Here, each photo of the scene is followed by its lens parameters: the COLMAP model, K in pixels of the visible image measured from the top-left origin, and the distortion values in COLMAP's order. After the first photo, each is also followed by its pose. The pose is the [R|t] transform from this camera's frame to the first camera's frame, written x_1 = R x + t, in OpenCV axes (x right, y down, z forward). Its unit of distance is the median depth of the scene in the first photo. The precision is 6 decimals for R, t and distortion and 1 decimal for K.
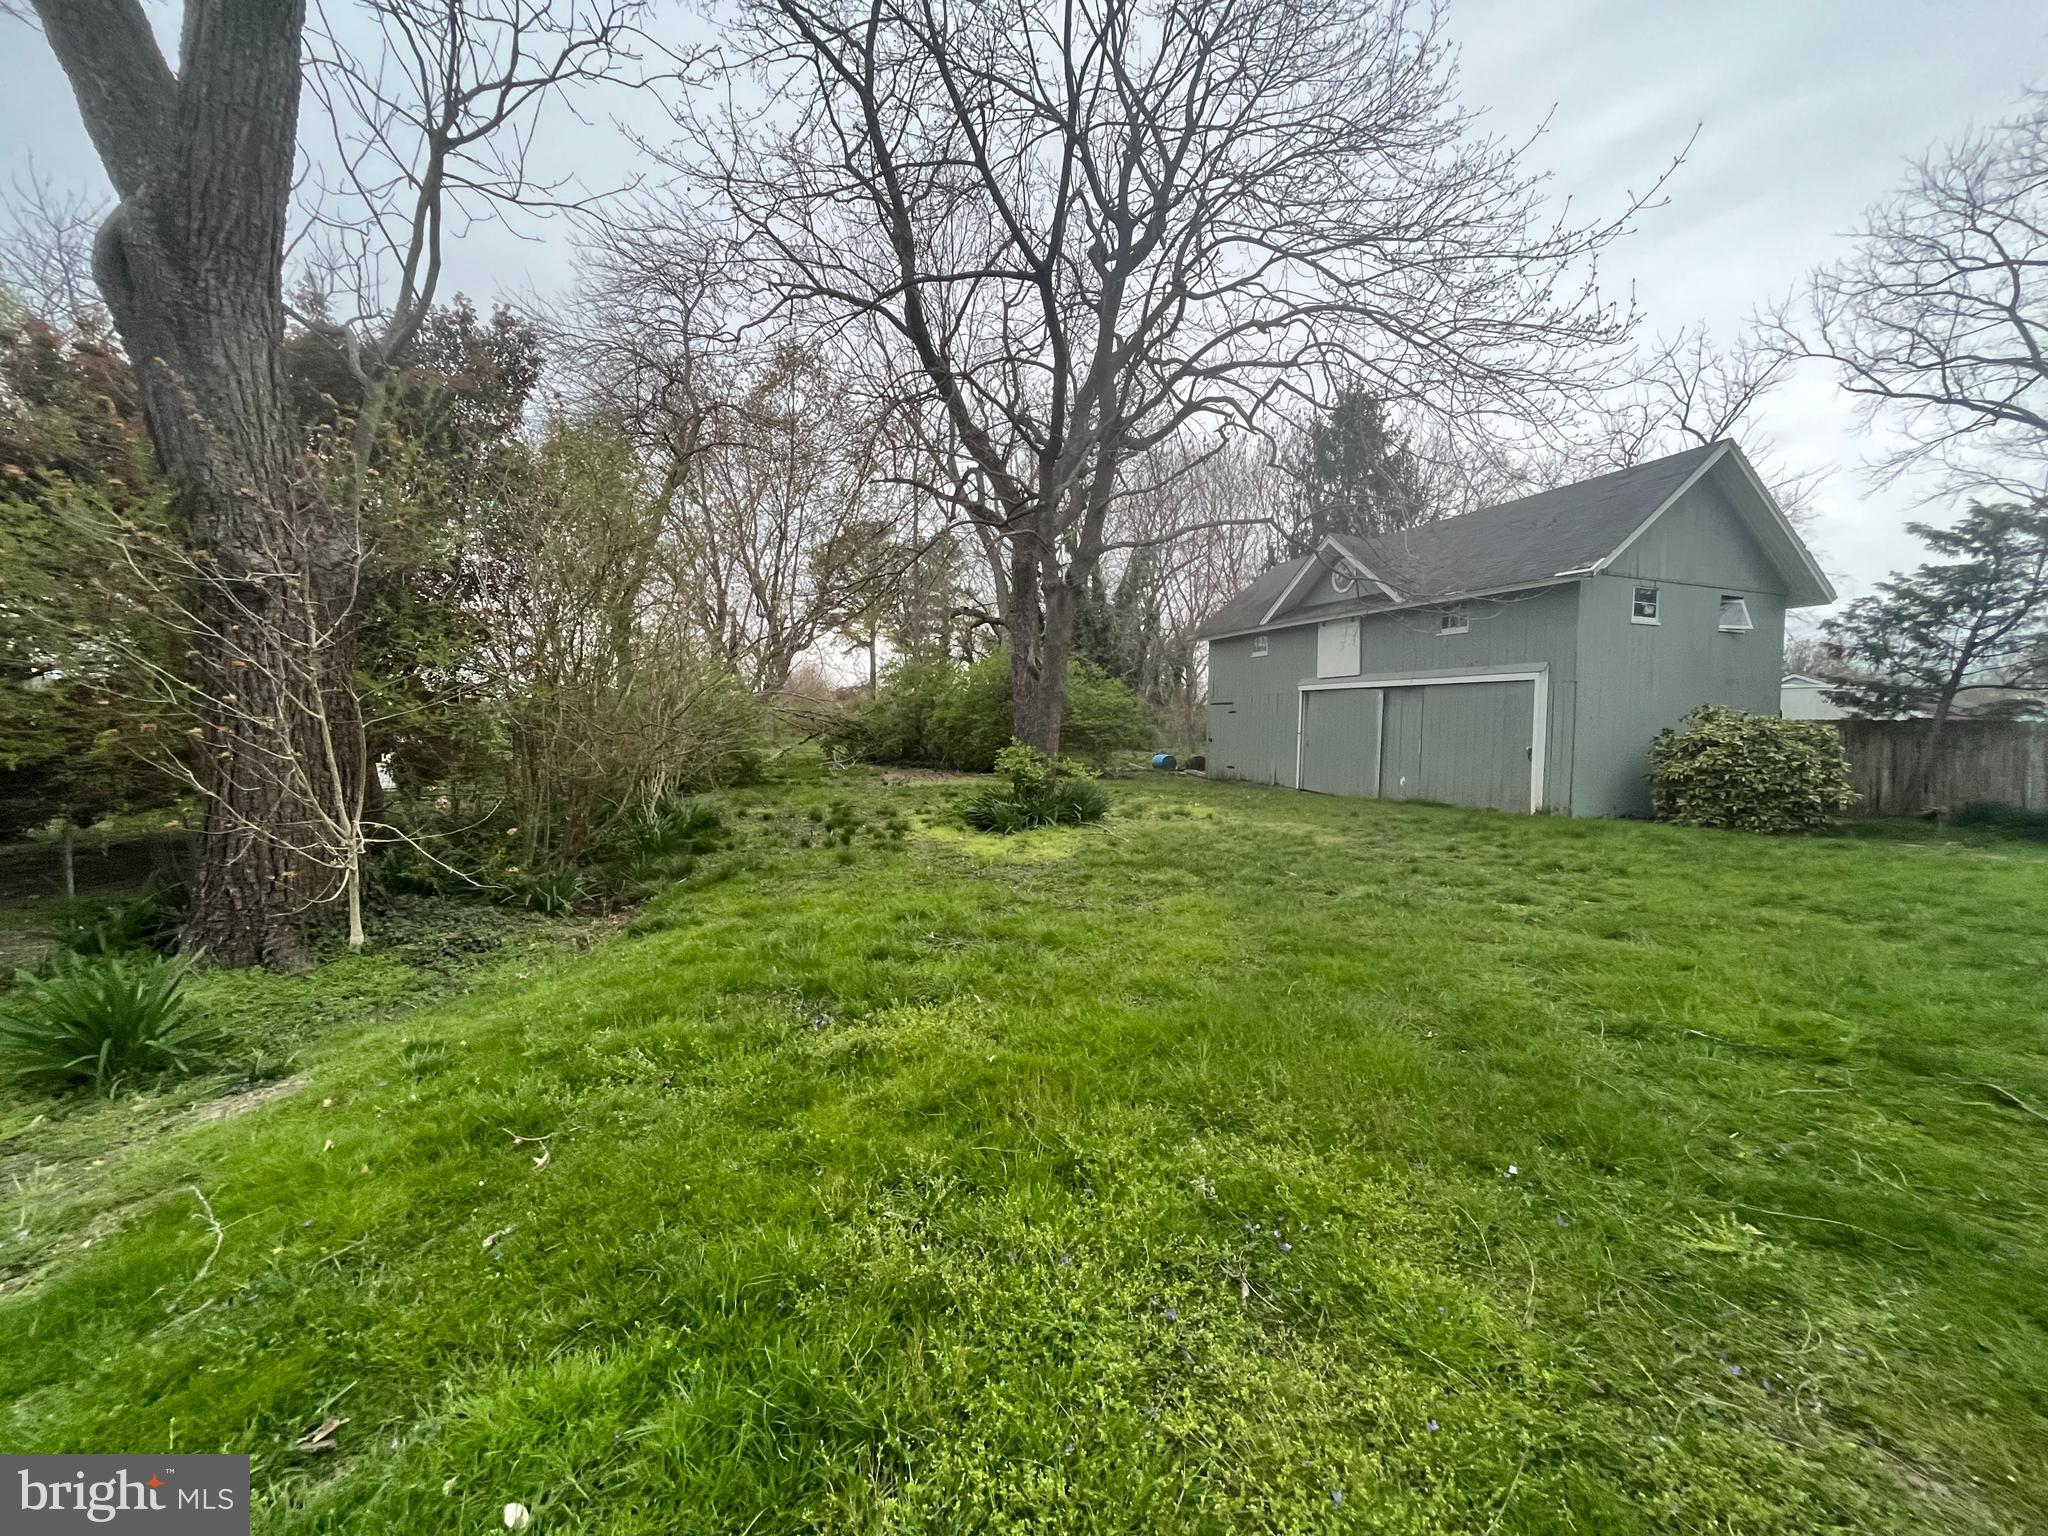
lens RADIAL K [[818.9, 0, 1025.3], [0, 818.9, 762.1], [0, 0, 1]] dist [-0.002622, -0.000347]
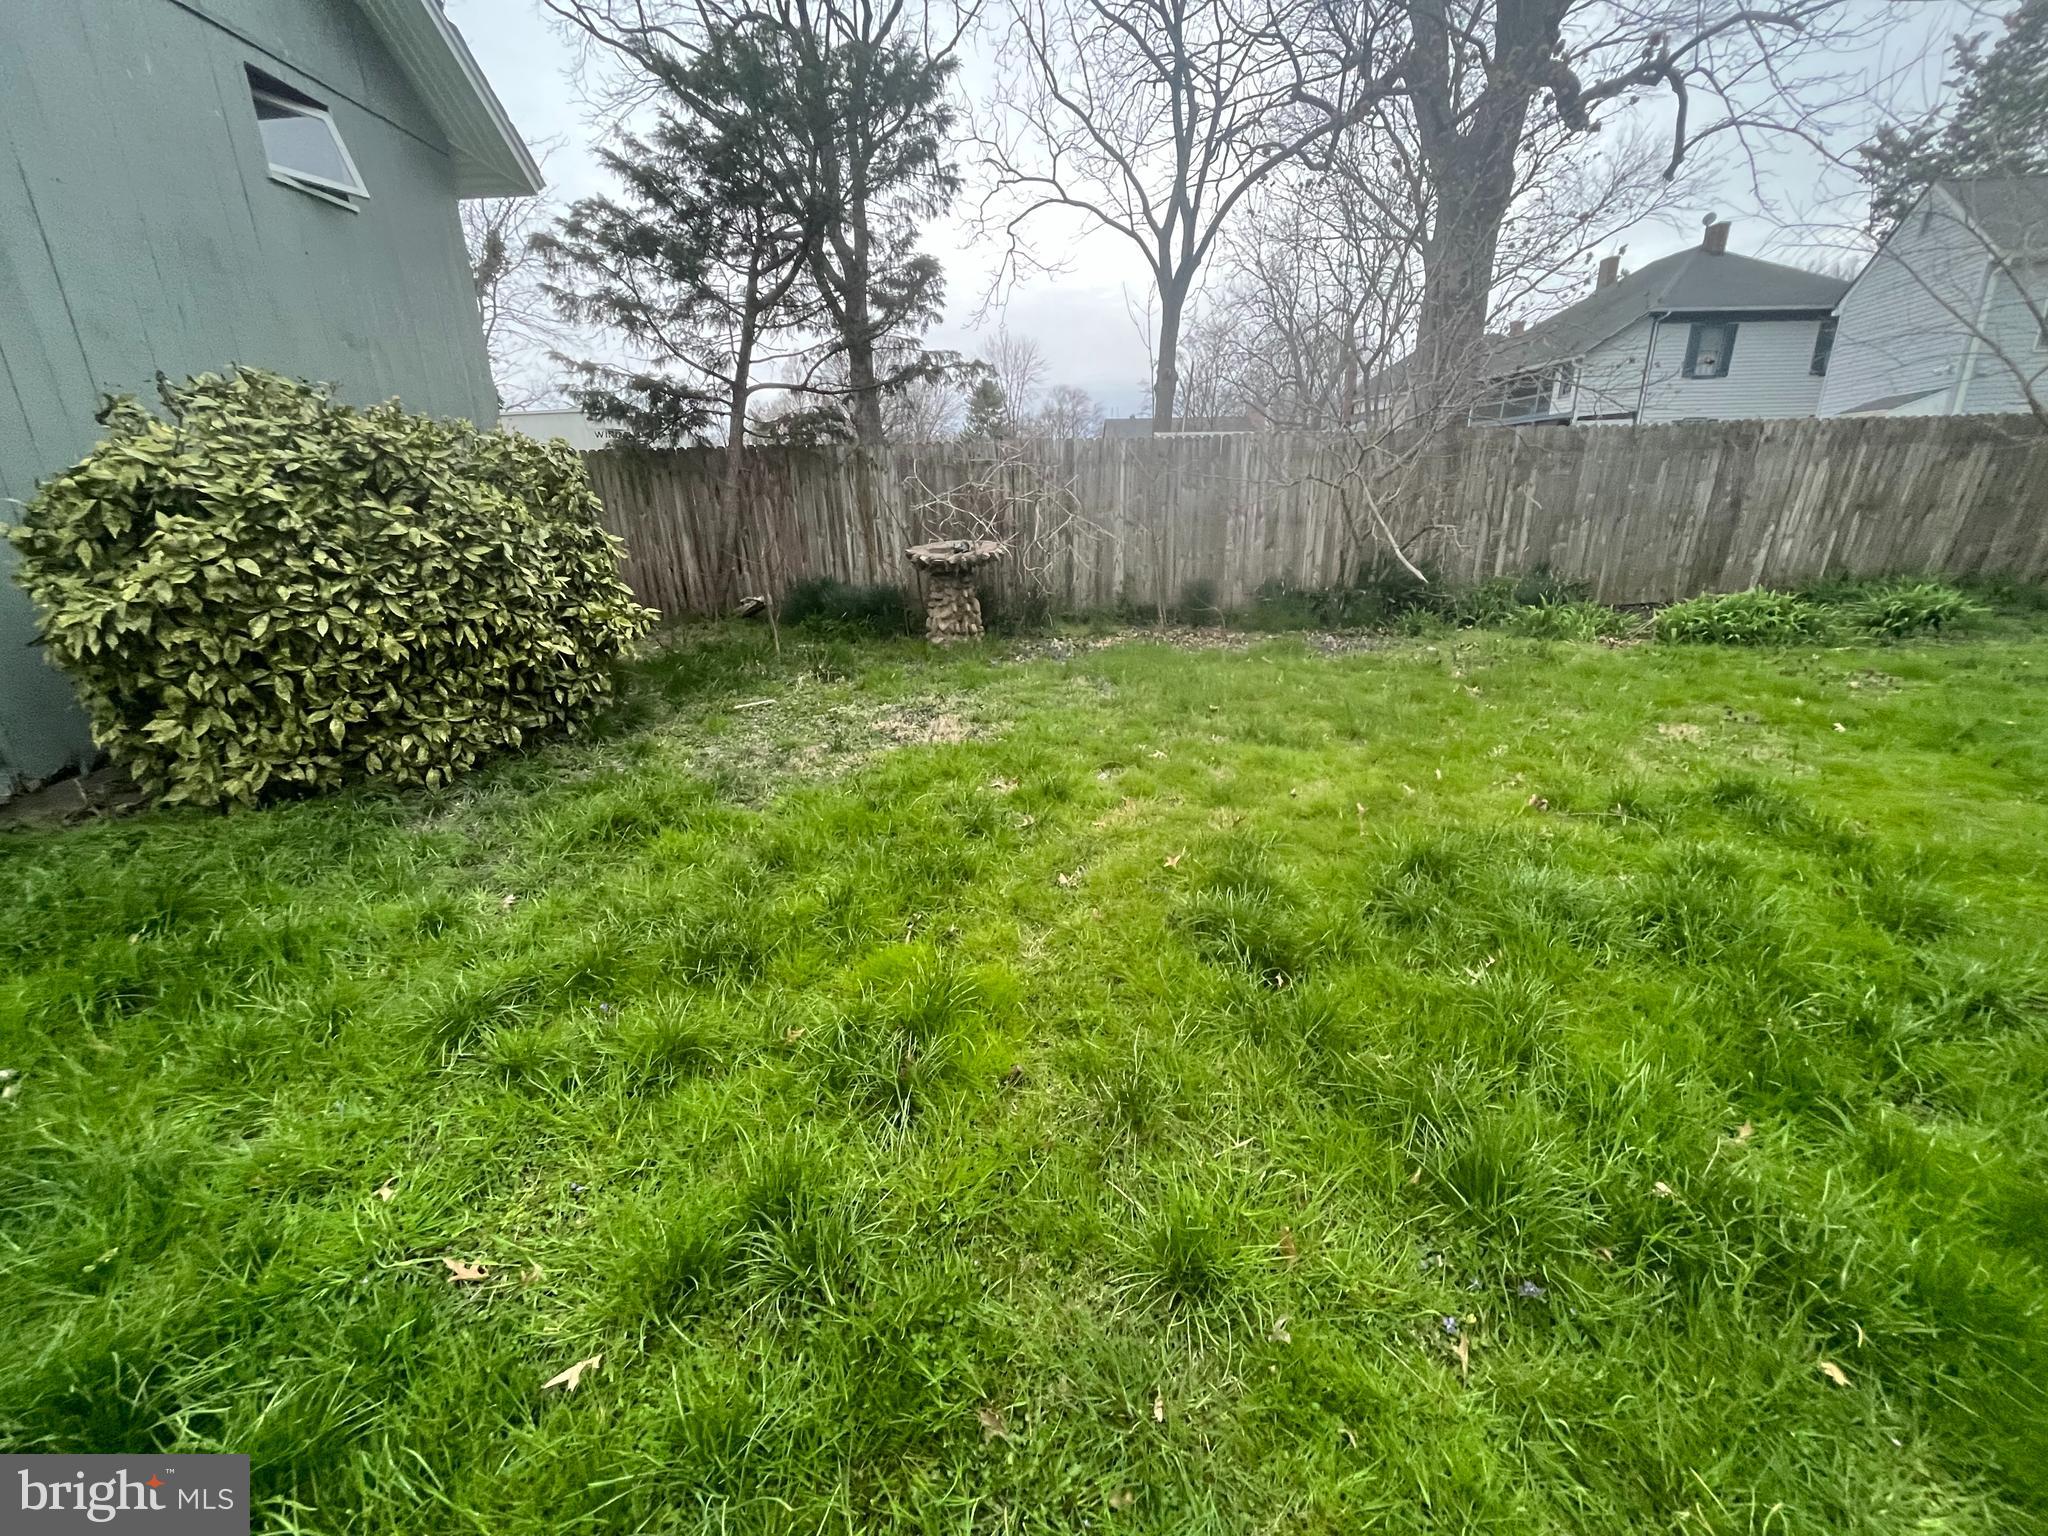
lens RADIAL K [[818.9, 0, 1025.3], [0, 818.9, 762.1], [0, 0, 1]] dist [-0.002622, -0.000347]
pose [[0.368643, -0.317987, 0.873491, 0.701783], [0.067294, 0.946334, 0.316105, -0.007729], [-0.927132, -0.057749, 0.370258, 0.661719]]
